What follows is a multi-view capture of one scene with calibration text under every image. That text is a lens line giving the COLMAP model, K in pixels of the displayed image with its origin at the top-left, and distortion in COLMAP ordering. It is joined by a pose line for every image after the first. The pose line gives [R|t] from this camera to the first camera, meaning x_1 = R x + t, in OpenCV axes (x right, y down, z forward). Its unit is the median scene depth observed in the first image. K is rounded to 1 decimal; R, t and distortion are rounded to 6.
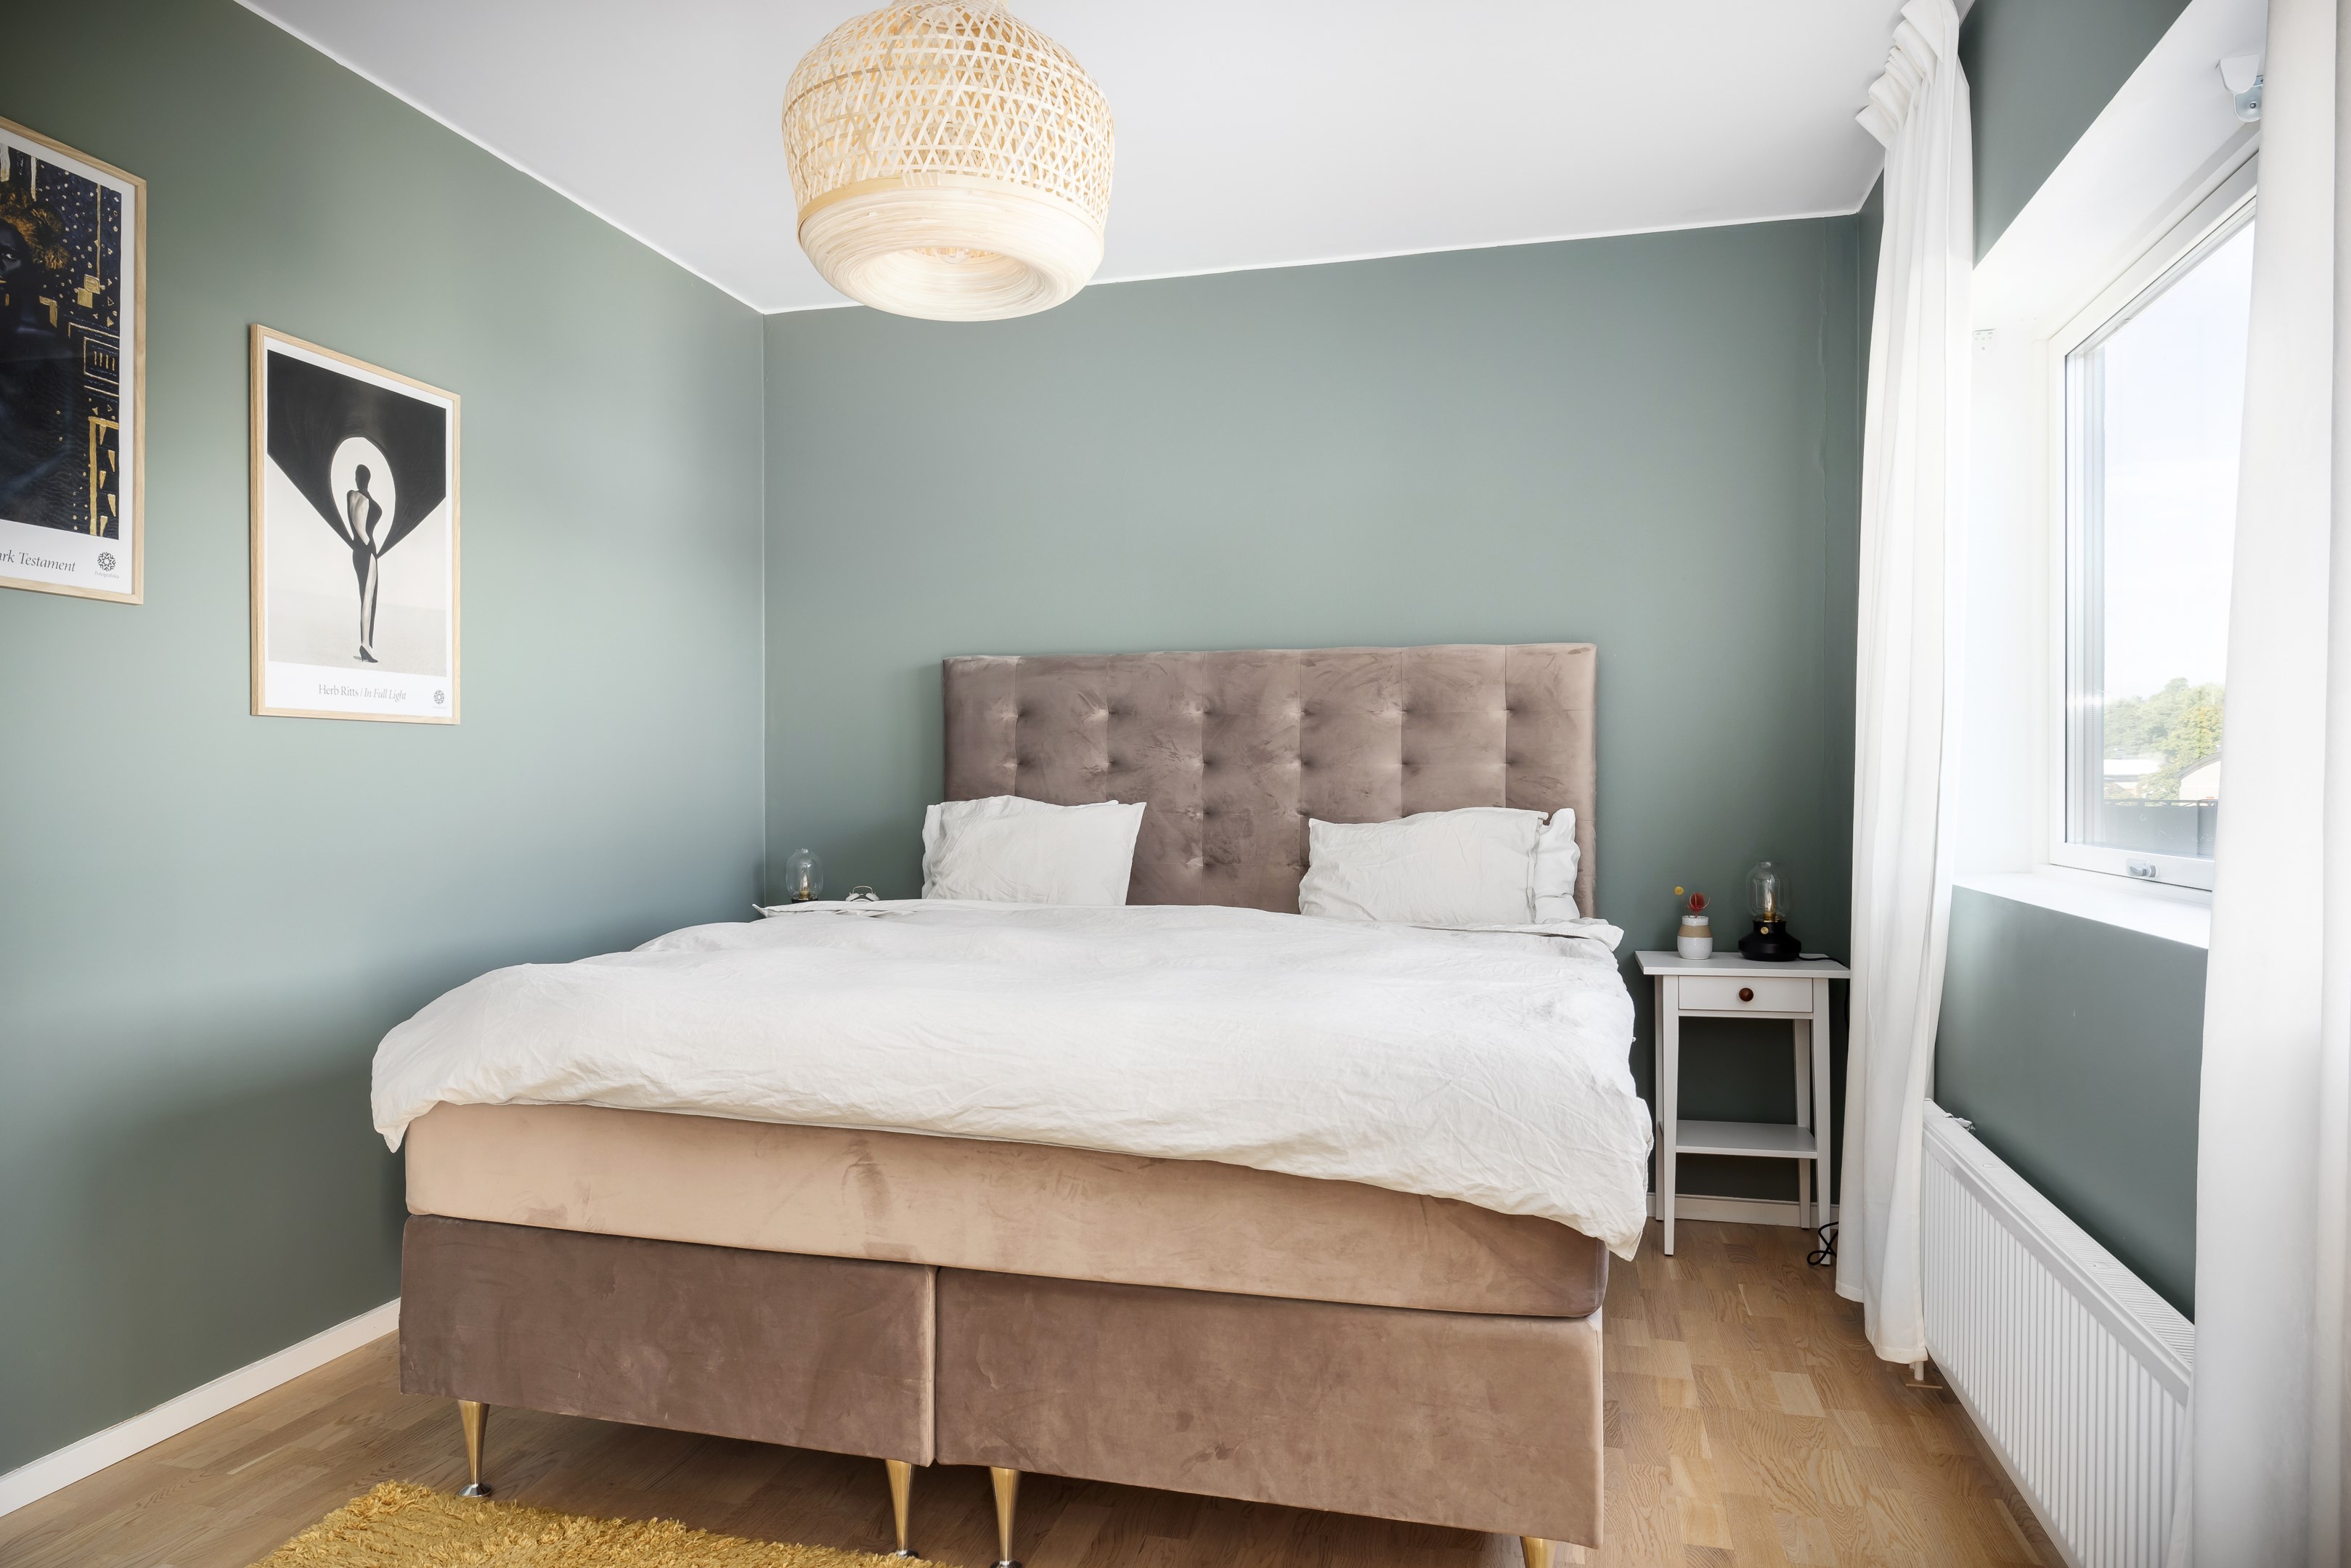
lens RADIAL K [[1439.5, 0, 1173.5], [0, 1439.5, 794.7], [0, 0, 1]] dist [-0.010366, -0.000573]
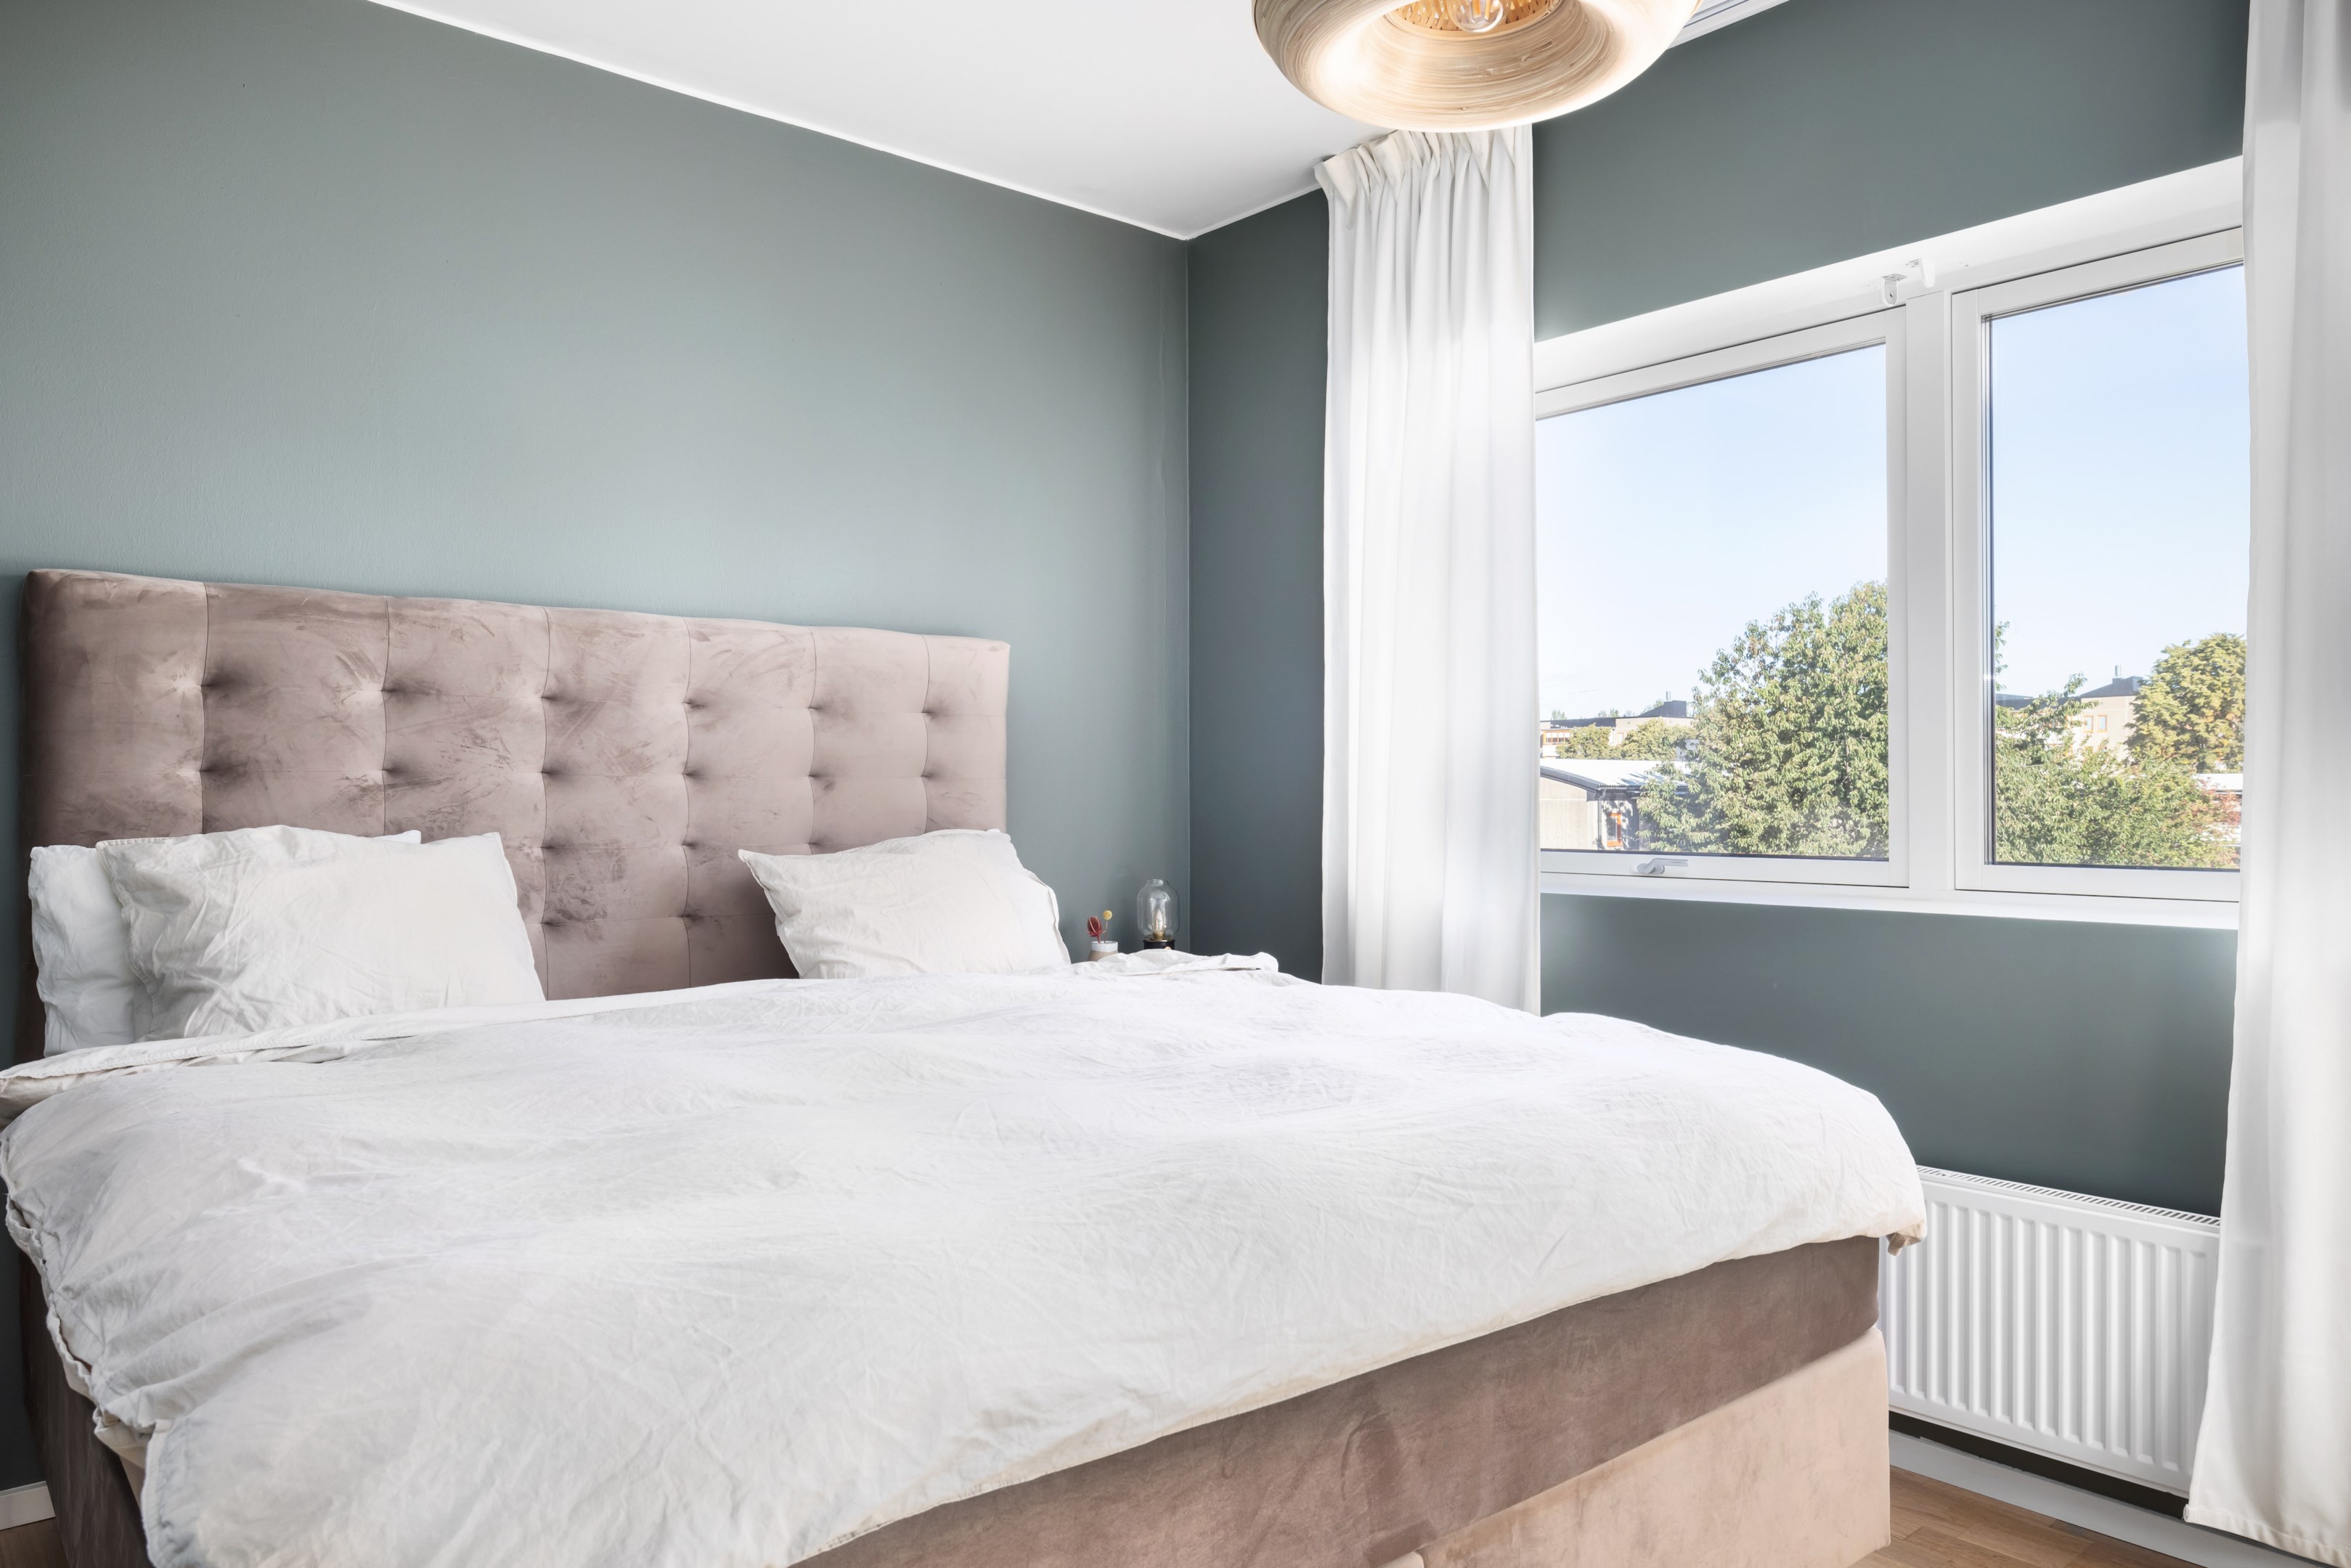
lens RADIAL K [[1594.6, 0, 1177.2], [0, 1594.6, 770.3], [0, 0, 1]] dist [0.008053, -0.006520]
pose [[0.569367, 0.009690, 0.822026, -0.421591], [0.008917, 0.999799, -0.017962, -0.007096], [-0.822035, 0.017557, 0.569166, 0.337125]]
